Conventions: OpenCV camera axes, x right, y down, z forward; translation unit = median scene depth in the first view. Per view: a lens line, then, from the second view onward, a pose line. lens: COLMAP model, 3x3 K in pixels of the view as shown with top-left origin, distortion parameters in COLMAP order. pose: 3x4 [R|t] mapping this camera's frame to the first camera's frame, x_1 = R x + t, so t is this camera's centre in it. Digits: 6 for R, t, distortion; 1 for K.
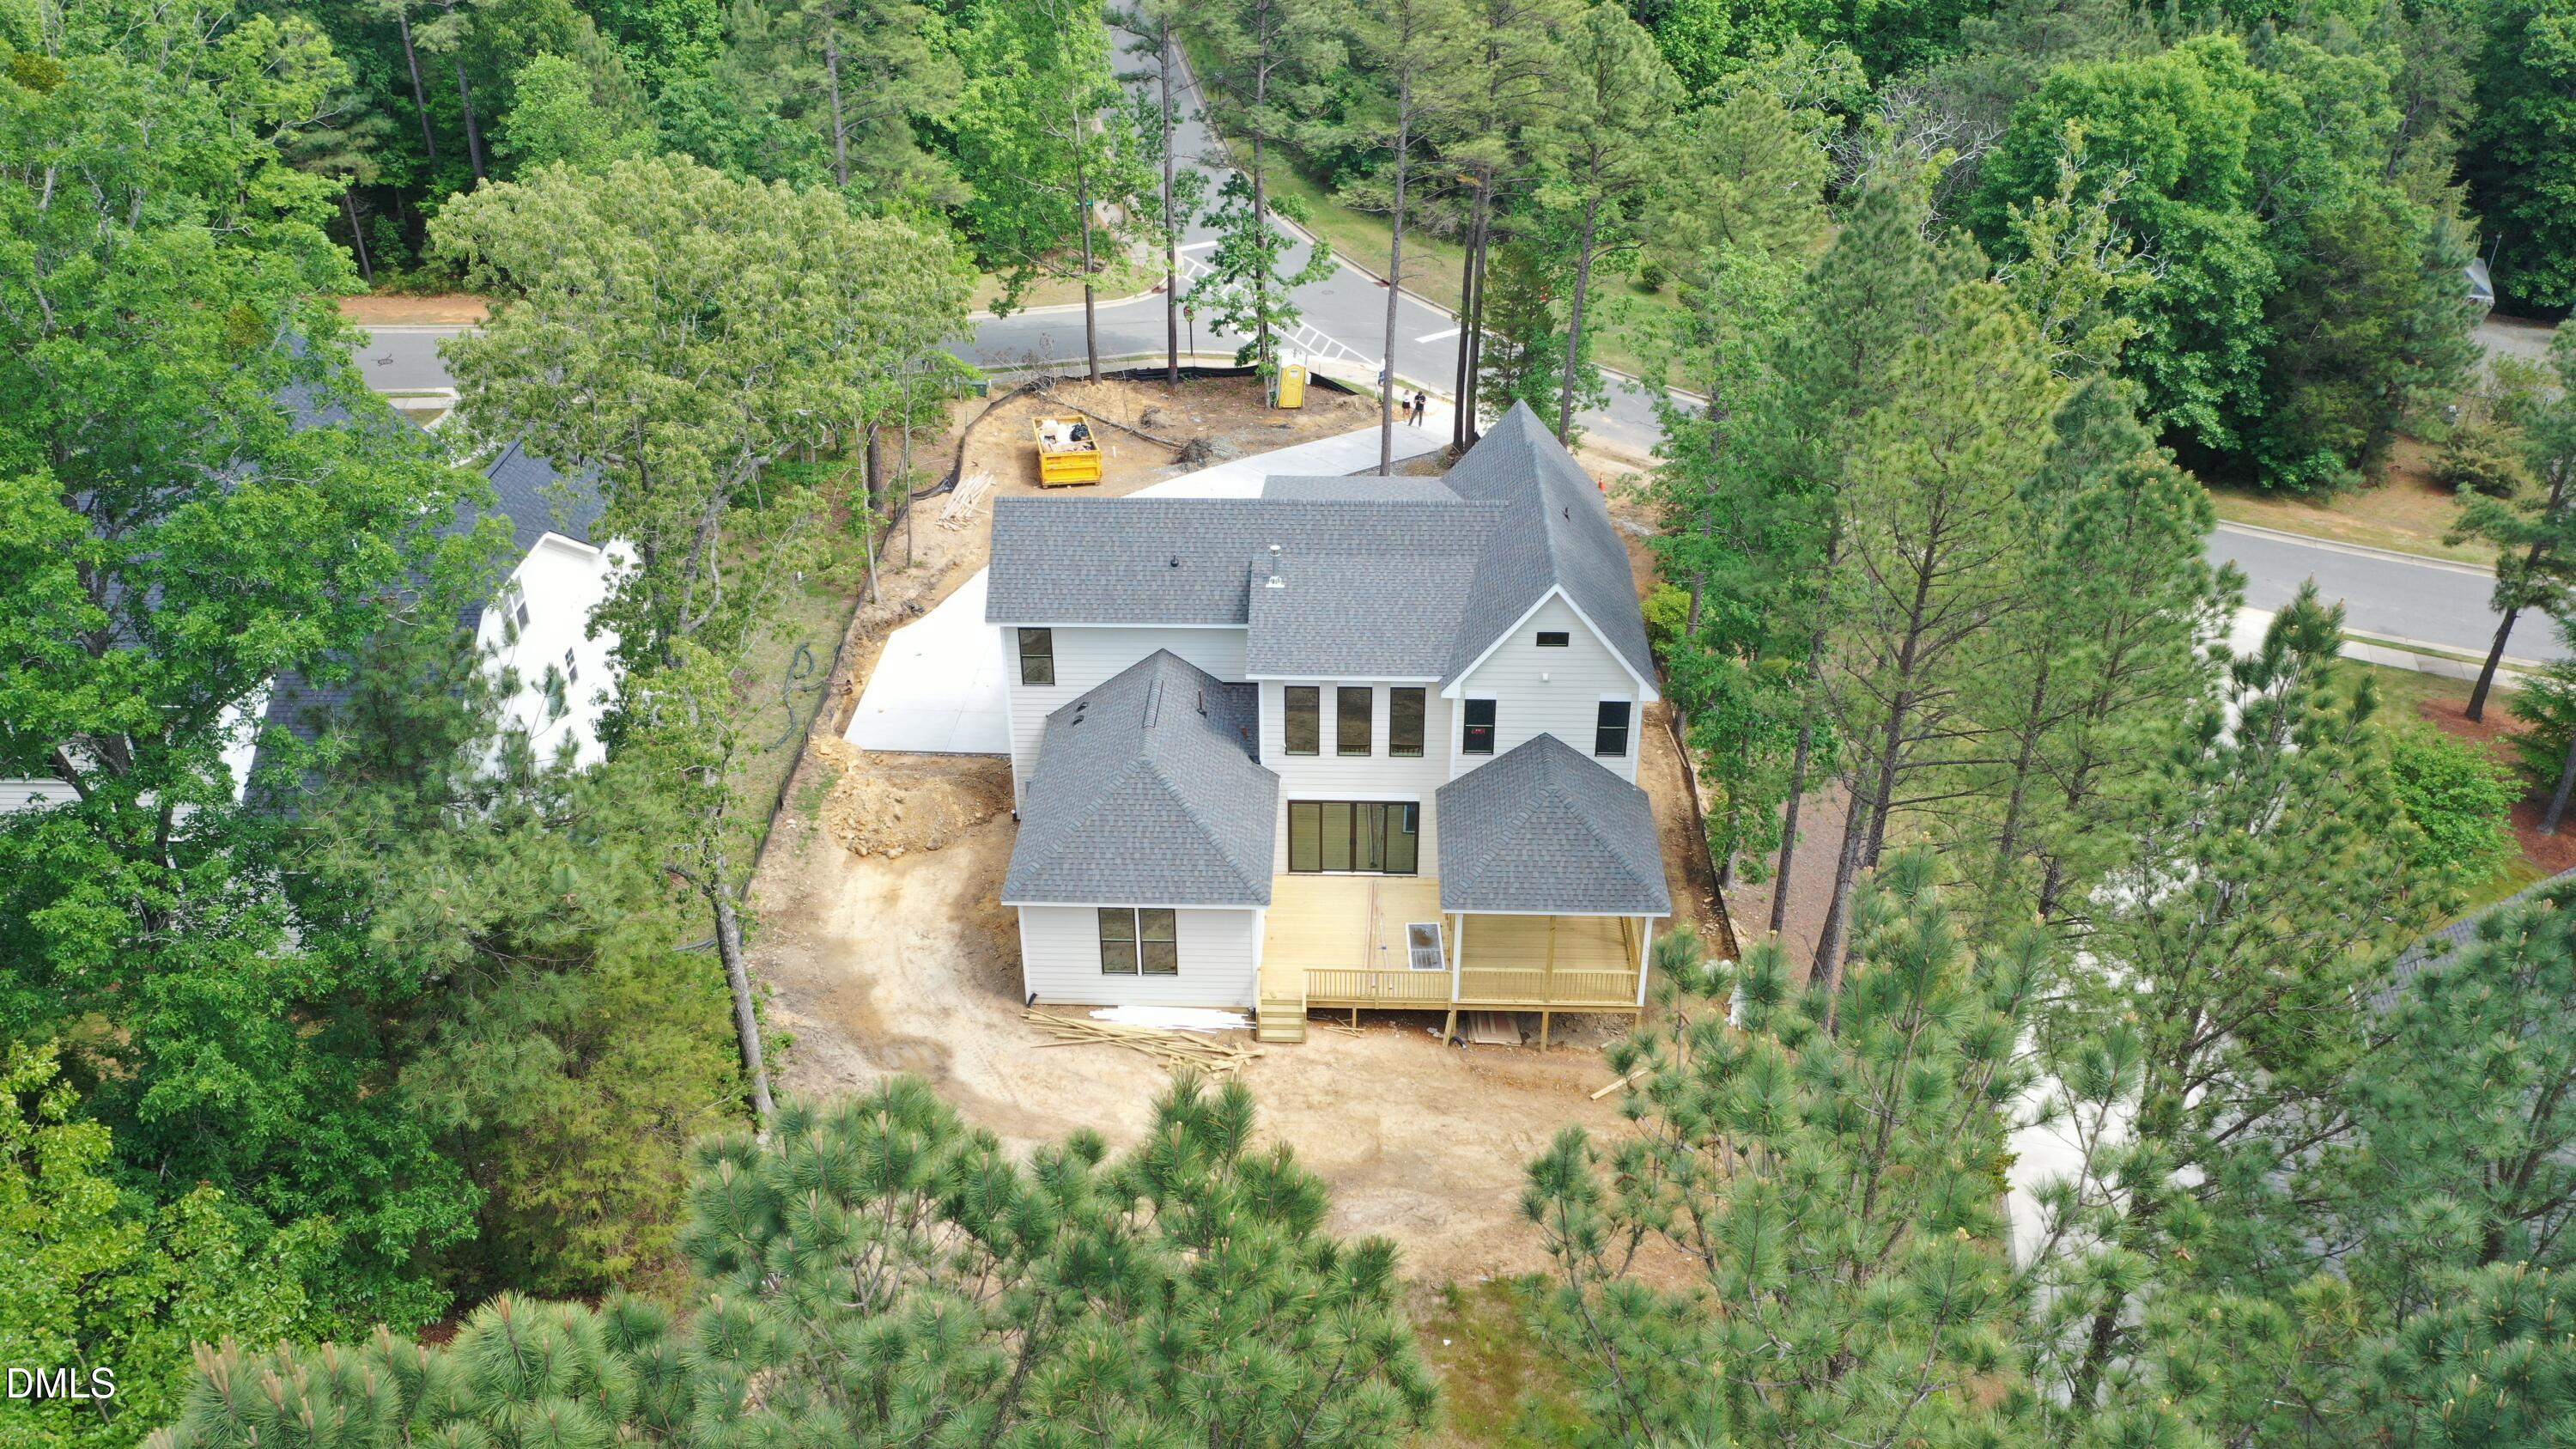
lens RADIAL K [[2044.8, 0, 1293.9], [0, 2044.8, 716.4], [0, 0, 1]] dist [0.004412, 0.012403]
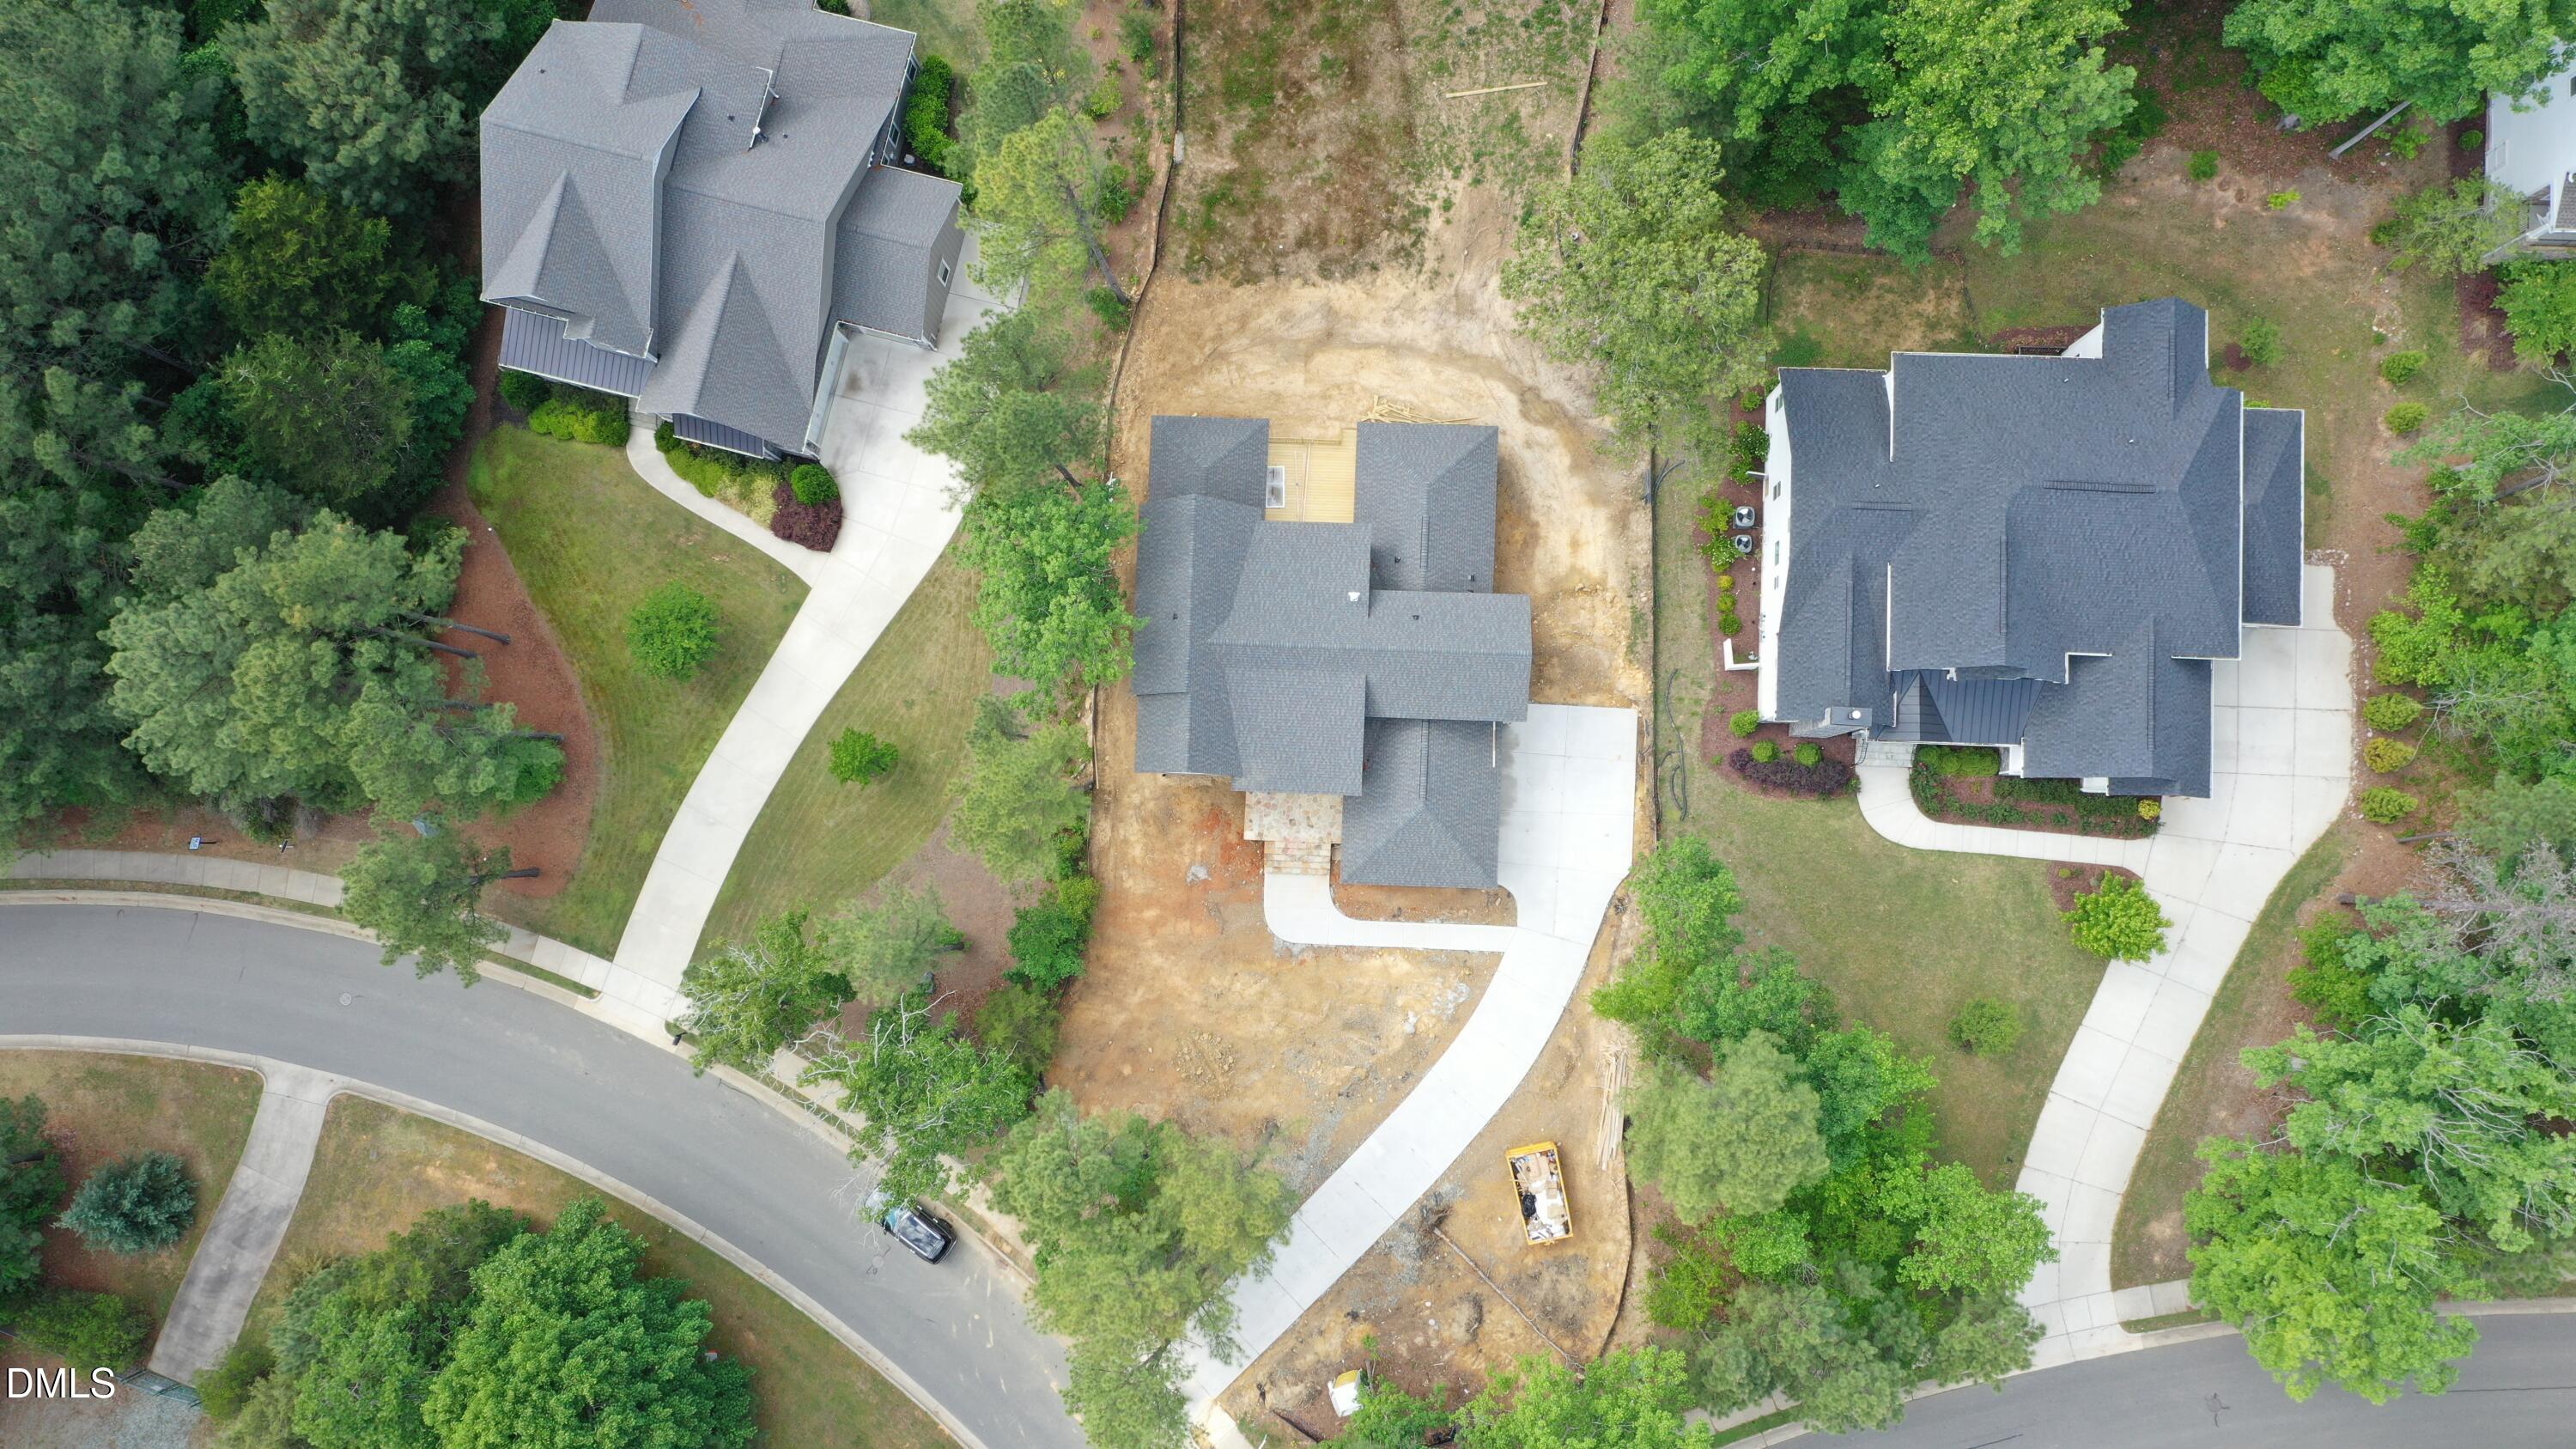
lens RADIAL K [[2044.8, 0, 1281.8], [0, 2044.8, 716.3], [0, 0, 1]] dist [0.004412, 0.012403]
pose [[-0.999057, -0.000078, 0.043407, -0.023200], [0.038917, -0.444528, 0.894919, -1.628384], [0.019226, 0.895765, 0.444112, 0.352990]]
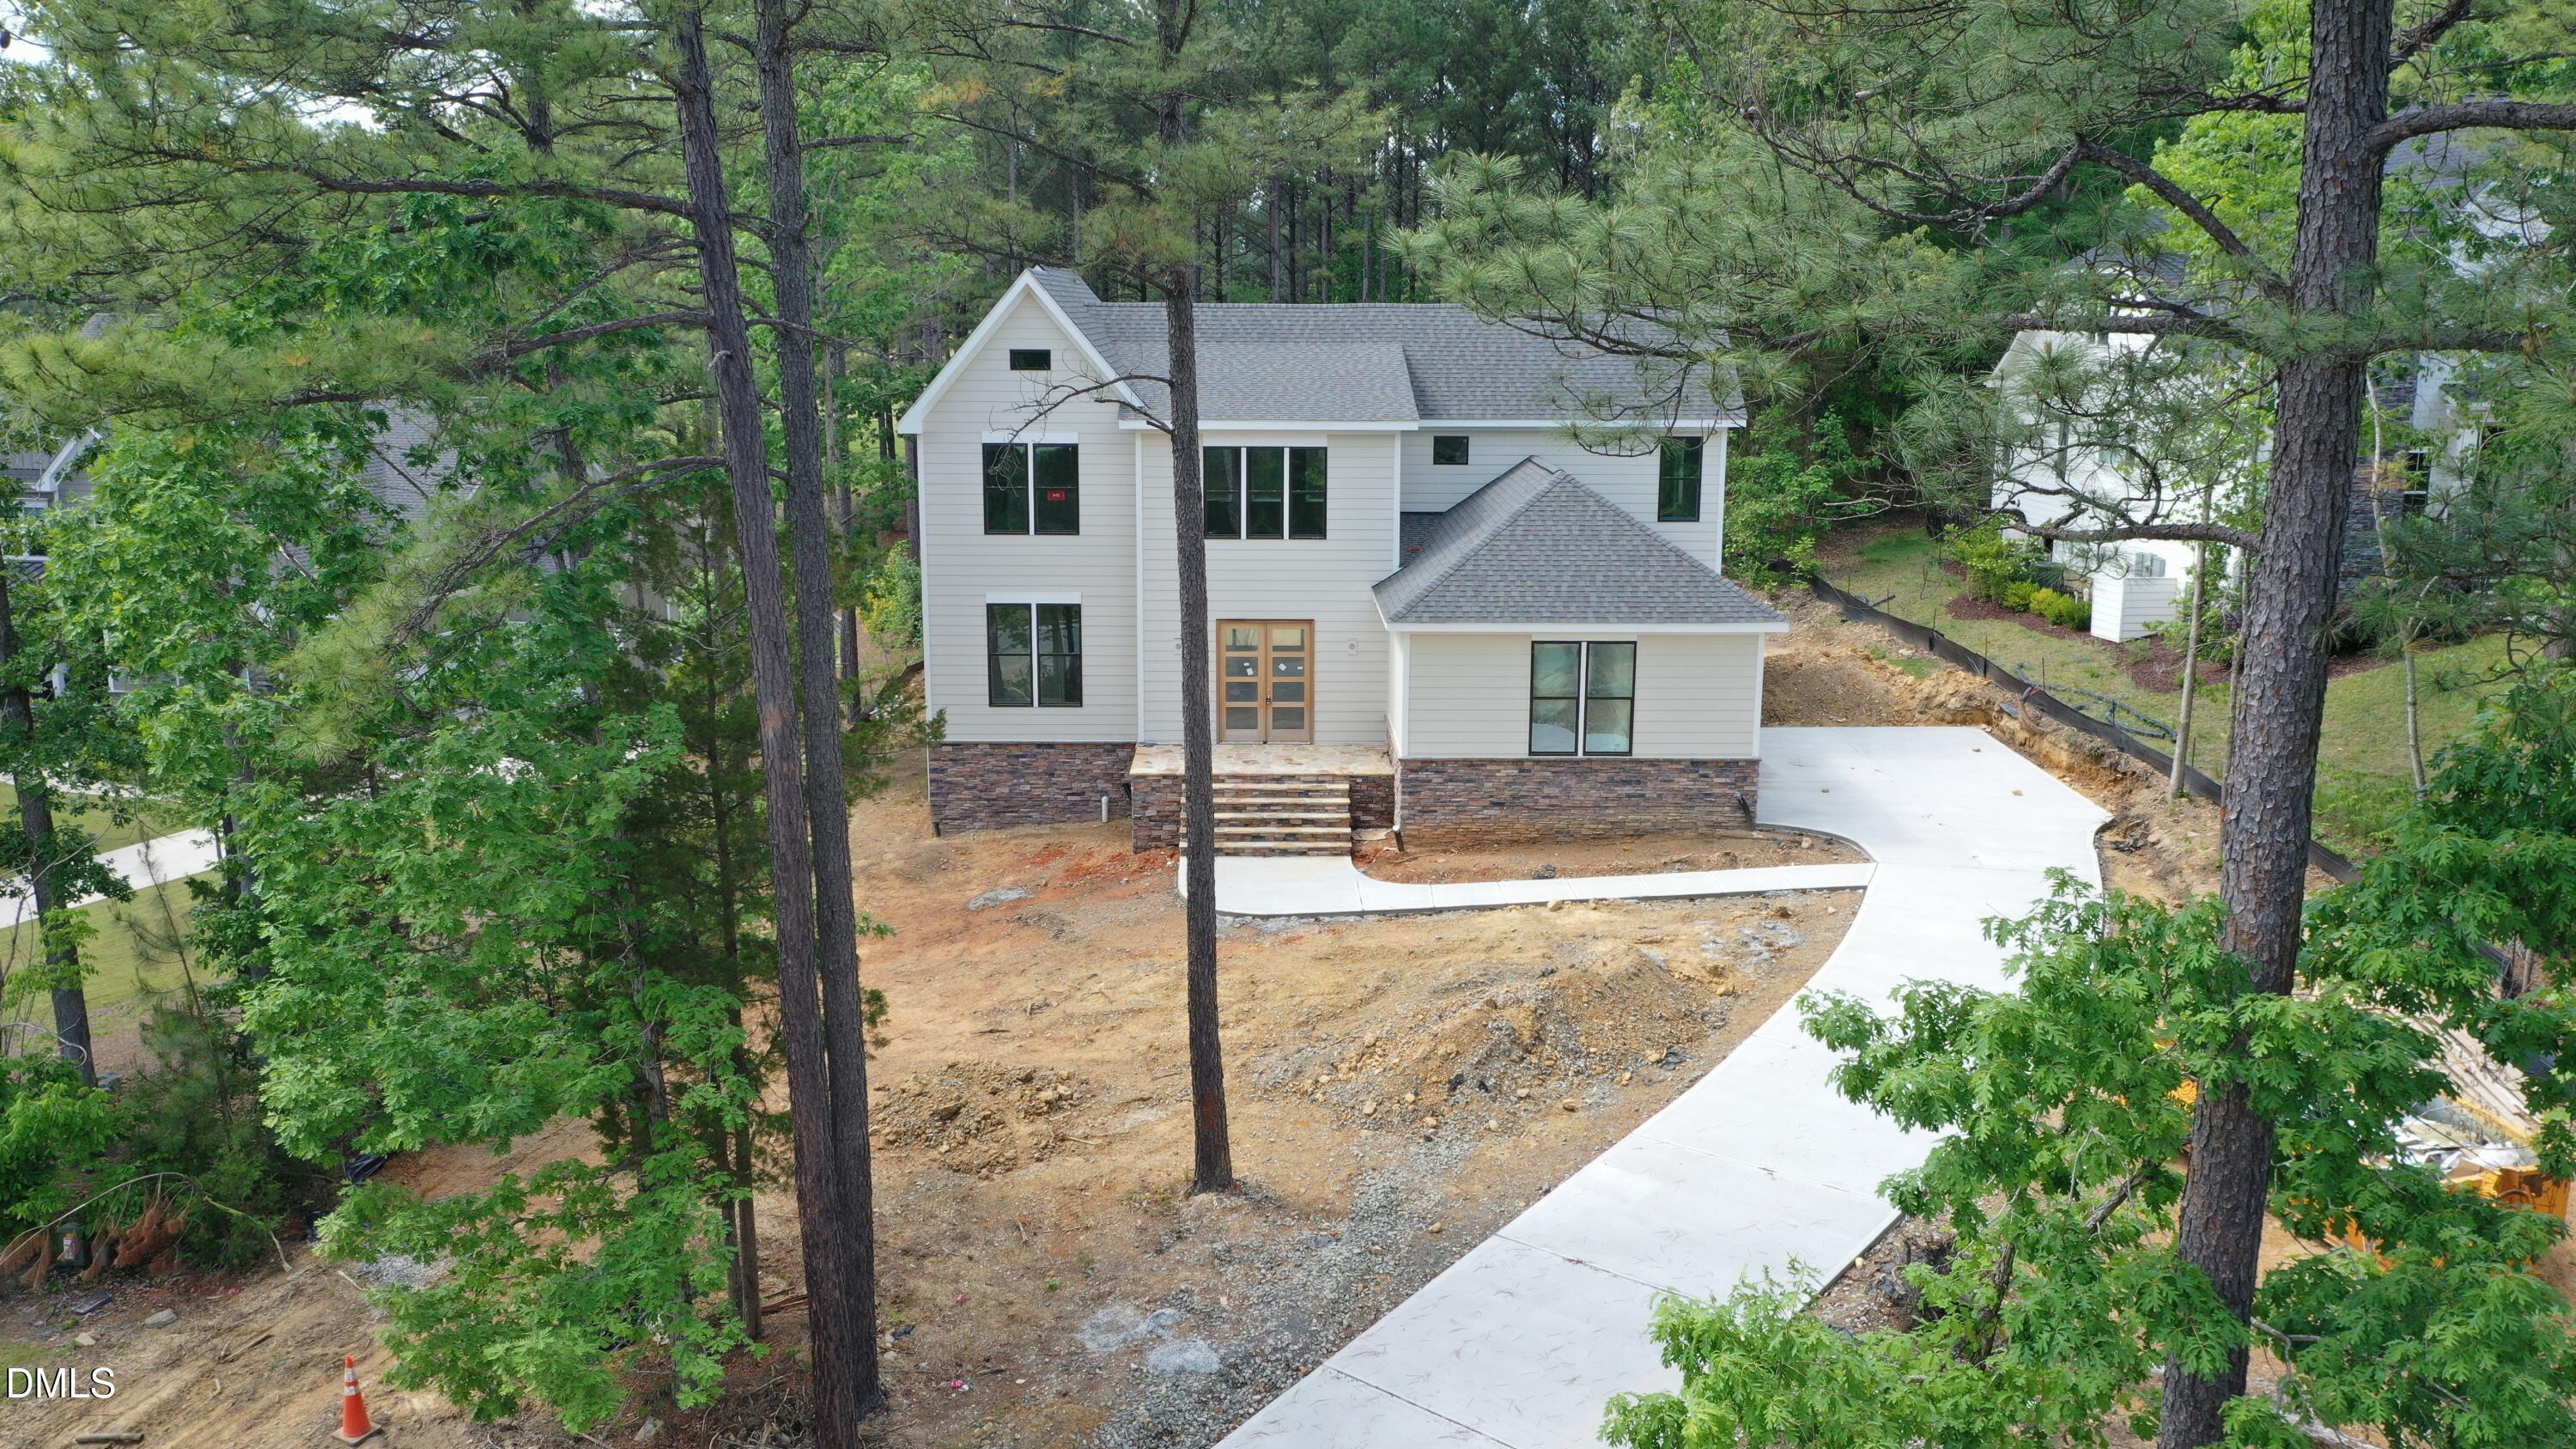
lens RADIAL K [[2044.8, 0, 1288.1], [0, 2044.8, 717.7], [0, 0, 1]] dist [0.004412, 0.012403]
pose [[-0.998599, 0.015918, -0.050465, 0.069306], [-0.021894, 0.743941, 0.667887, -0.550364], [0.048174, 0.668056, -0.742550, 1.779560]]
